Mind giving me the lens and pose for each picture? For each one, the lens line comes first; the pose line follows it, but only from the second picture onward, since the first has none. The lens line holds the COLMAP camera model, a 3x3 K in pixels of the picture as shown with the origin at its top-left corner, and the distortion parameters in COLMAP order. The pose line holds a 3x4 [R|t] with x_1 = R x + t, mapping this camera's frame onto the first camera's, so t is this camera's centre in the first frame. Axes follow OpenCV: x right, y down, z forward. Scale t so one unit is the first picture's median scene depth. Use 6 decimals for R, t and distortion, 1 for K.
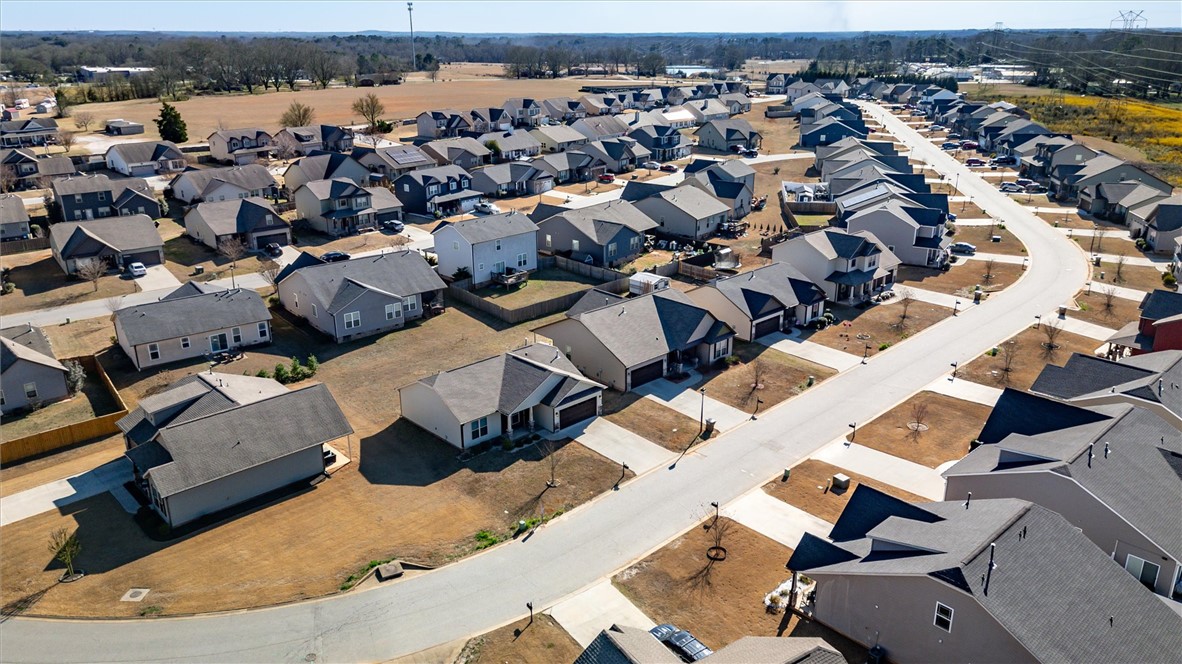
lens RADIAL K [[849.0, 0, 582.3], [0, 849.0, 330.4], [0, 0, 1]] dist [0.098222, -0.108649]
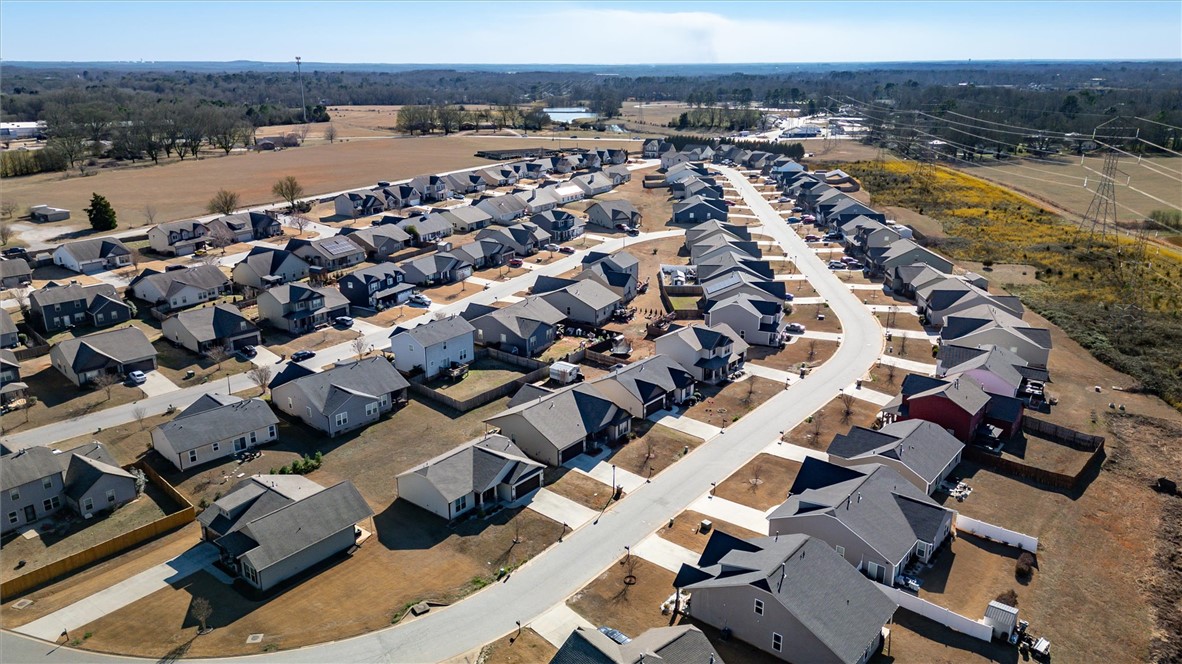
lens RADIAL K [[849.0, 0, 582.3], [0, 849.0, 330.4], [0, 0, 1]] dist [0.098222, -0.108649]
pose [[0.990721, -0.040068, 0.129867, -0.069533], [0.043498, 0.998773, -0.023683, -0.098765], [-0.128759, 0.029112, 0.991249, -0.337449]]
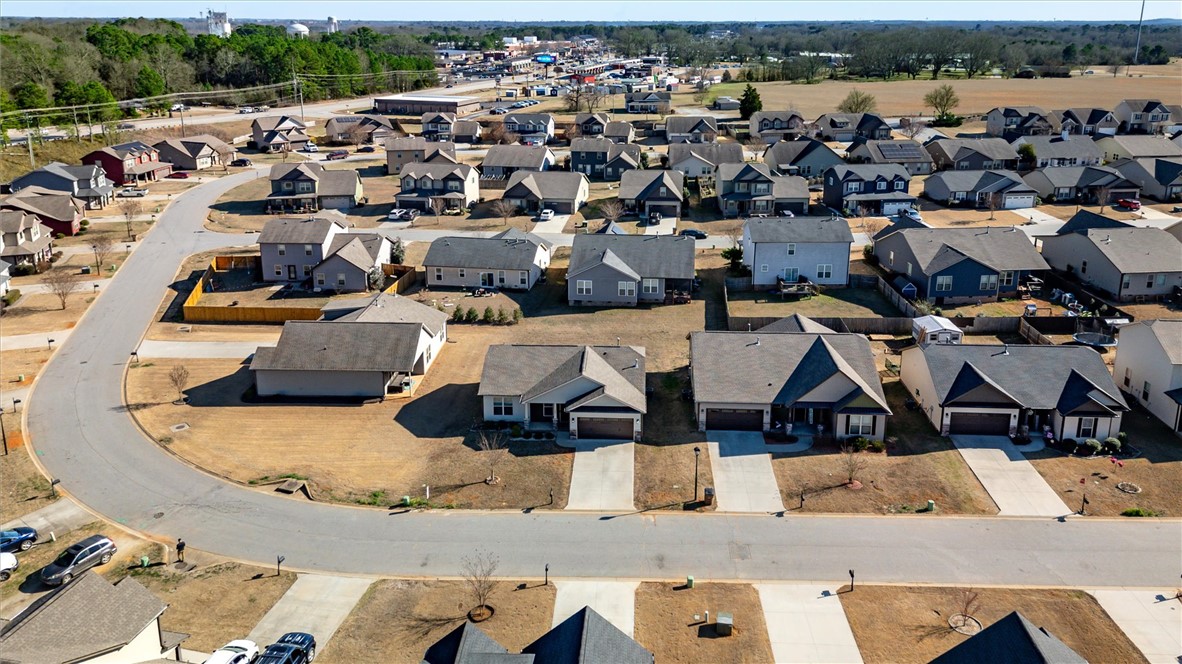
lens RADIAL K [[862.1, 0, 606.4], [0, 862.1, 255.5], [0, 0, 1]] dist [0.067141, -0.050659]
pose [[0.701713, 0.192842, -0.685865, 0.462624], [-0.241521, 0.970057, 0.025646, -0.082059], [0.670273, 0.147654, 0.727277, 0.241811]]
